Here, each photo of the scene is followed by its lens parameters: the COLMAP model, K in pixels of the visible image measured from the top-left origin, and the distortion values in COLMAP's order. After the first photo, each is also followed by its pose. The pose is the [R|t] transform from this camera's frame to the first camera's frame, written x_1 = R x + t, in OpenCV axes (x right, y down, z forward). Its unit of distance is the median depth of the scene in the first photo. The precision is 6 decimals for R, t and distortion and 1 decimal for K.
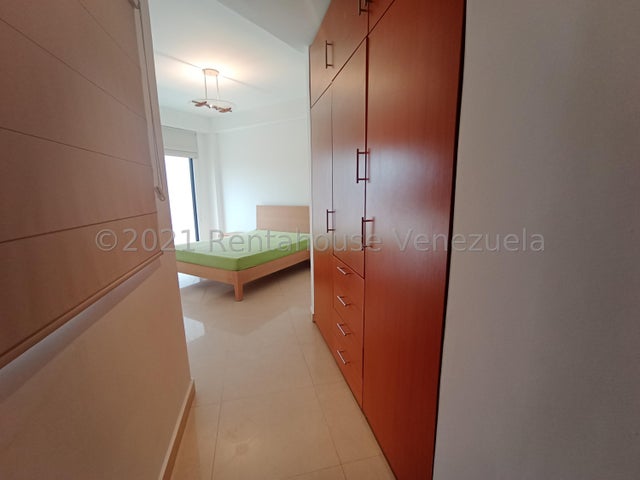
lens RADIAL K [[286.1, 0, 322.5], [0, 286.1, 239.7], [0, 0, 1]] dist [0.000921, 0.000406]
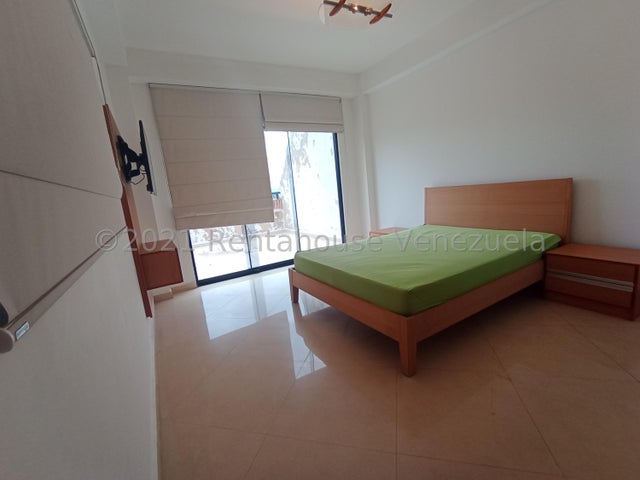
lens RADIAL K [[286.1, 0, 322.5], [0, 286.1, 239.7], [0, 0, 1]] dist [0.000921, 0.000406]
pose [[0.868874, 0.000433, -0.495034, -0.117427], [0.005259, 0.999935, 0.010107, -0.010826], [0.495006, -0.011385, 0.868815, 0.334383]]
